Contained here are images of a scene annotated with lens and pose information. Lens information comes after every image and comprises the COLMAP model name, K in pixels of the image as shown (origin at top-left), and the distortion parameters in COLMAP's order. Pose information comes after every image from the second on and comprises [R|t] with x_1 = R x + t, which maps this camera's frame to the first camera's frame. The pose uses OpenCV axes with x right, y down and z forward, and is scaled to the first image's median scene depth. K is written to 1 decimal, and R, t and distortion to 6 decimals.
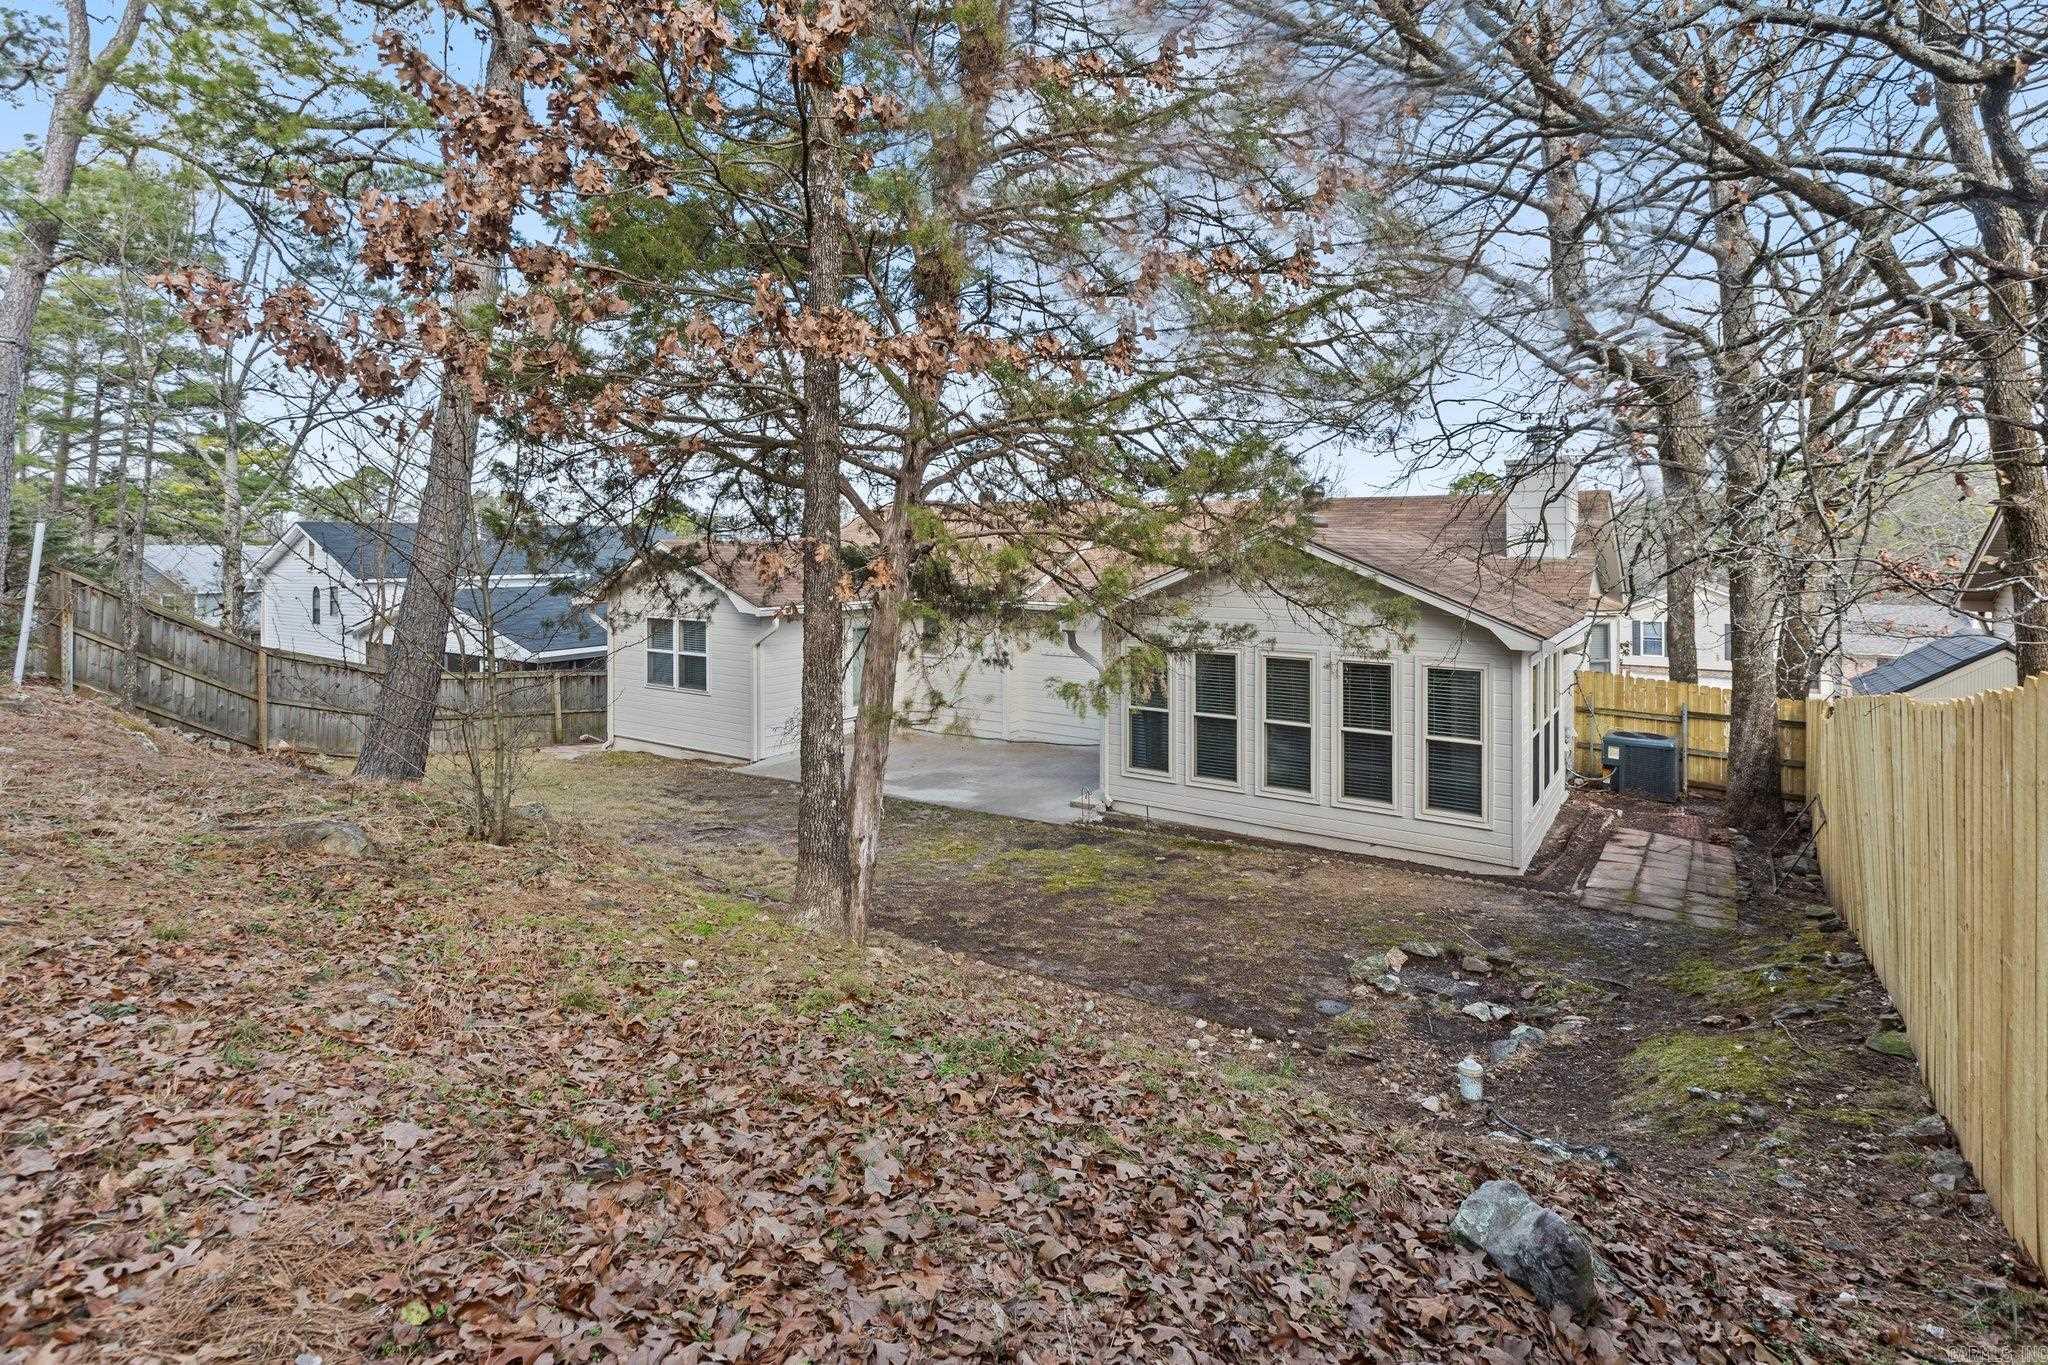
lens RADIAL K [[949.1, 0, 1024.0], [0, 949.1, 682.5], [0, 0, 1]] dist [-0.003120, -0.001058]
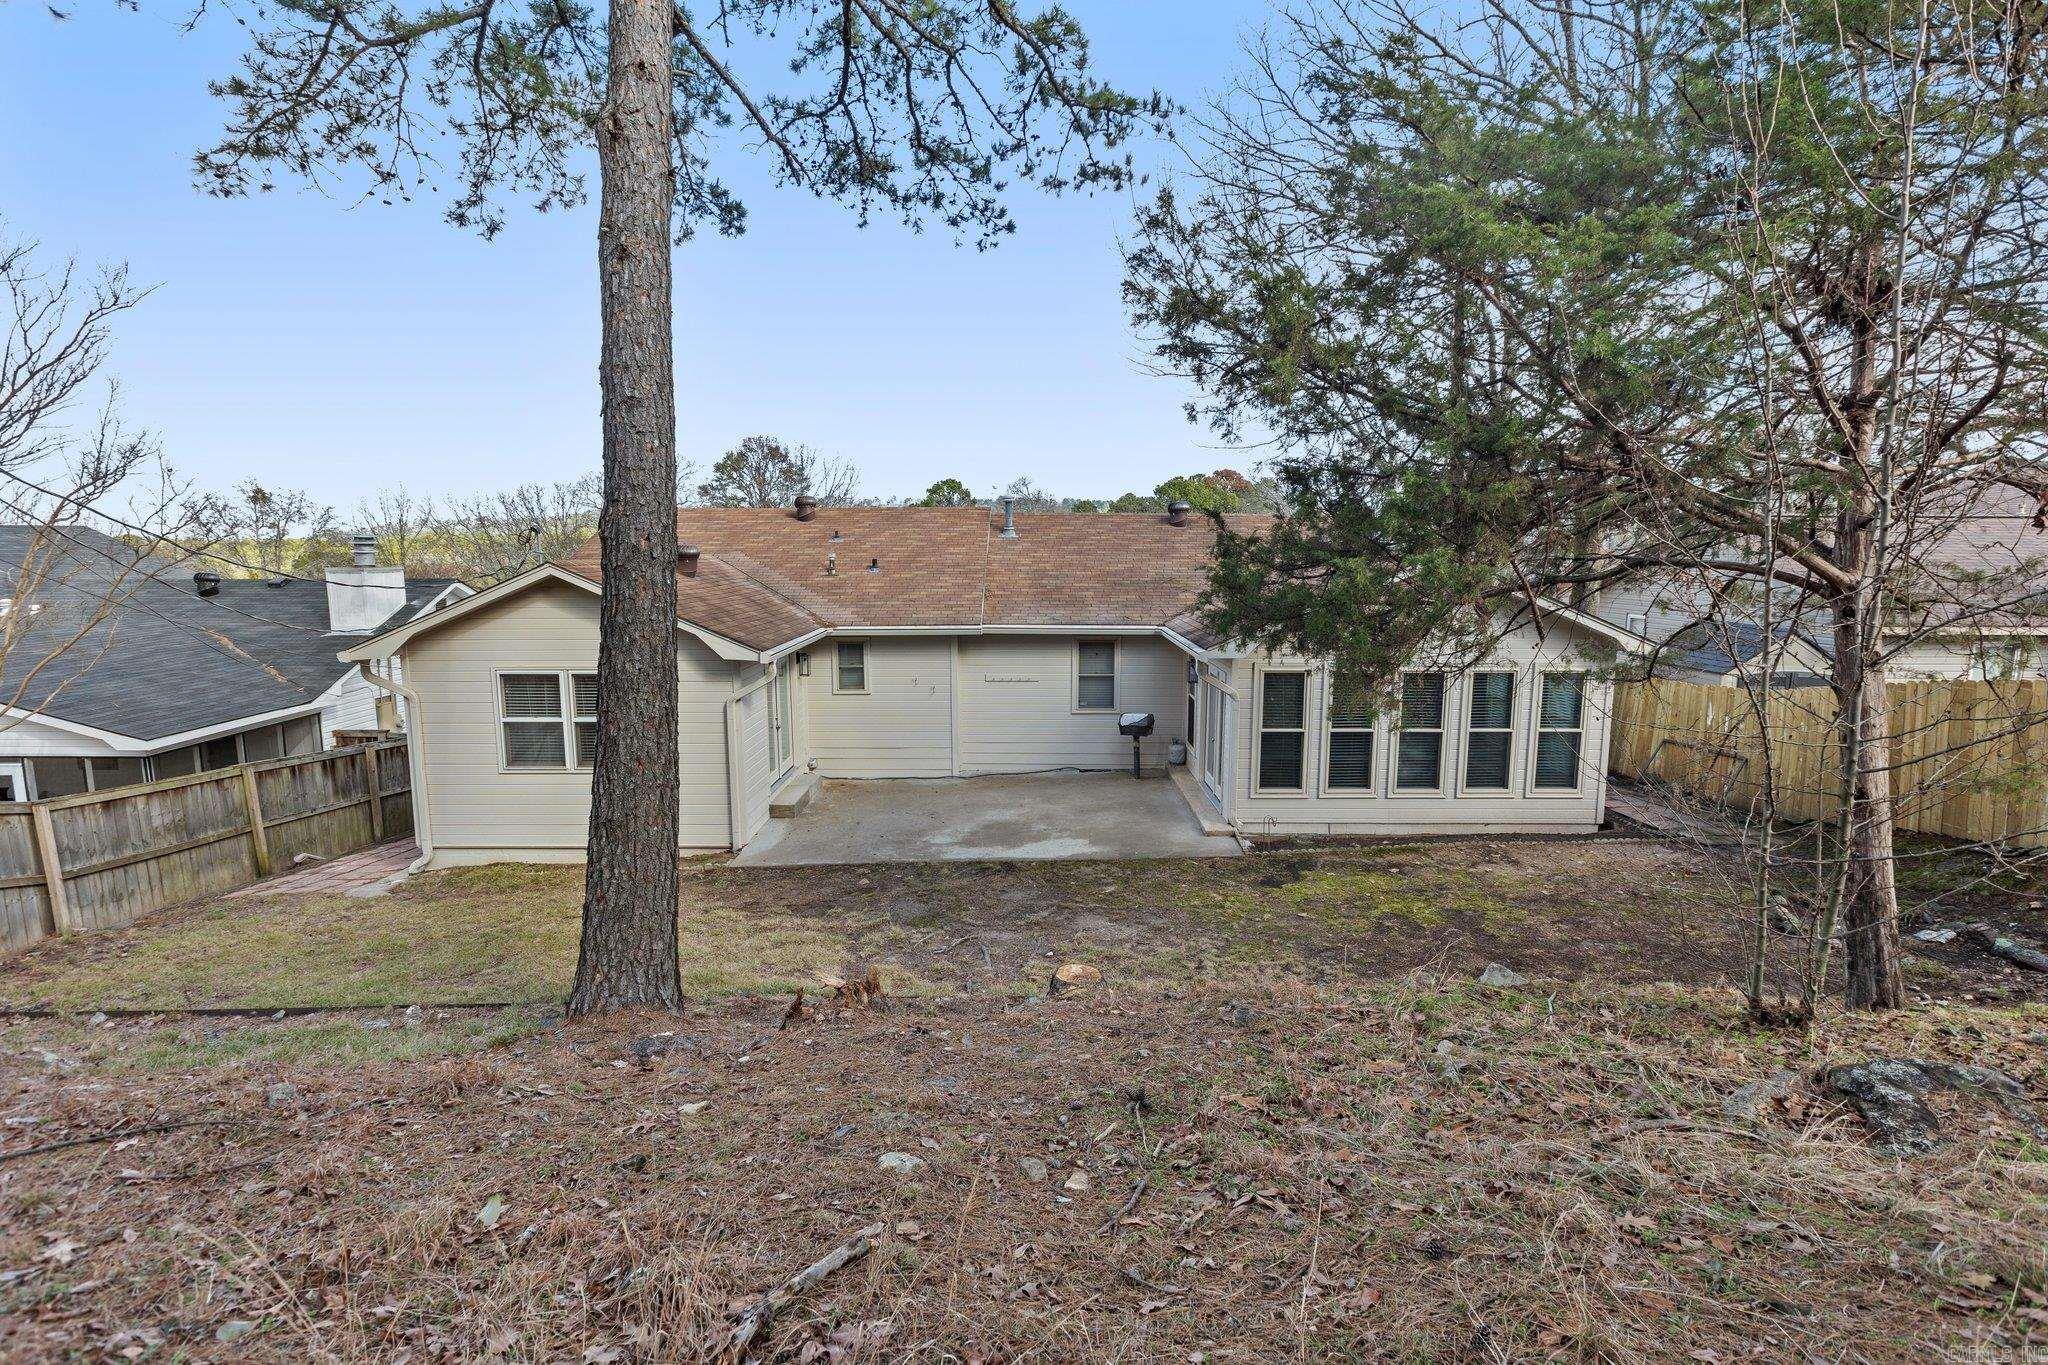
lens RADIAL K [[949.1, 0, 1024.0], [0, 949.1, 682.5], [0, 0, 1]] dist [-0.003120, -0.001058]
pose [[0.837203, -0.078414, 0.541241, -0.674274], [0.078945, 0.996630, 0.022276, -0.070856], [-0.541164, 0.024079, 0.840572, 0.288628]]
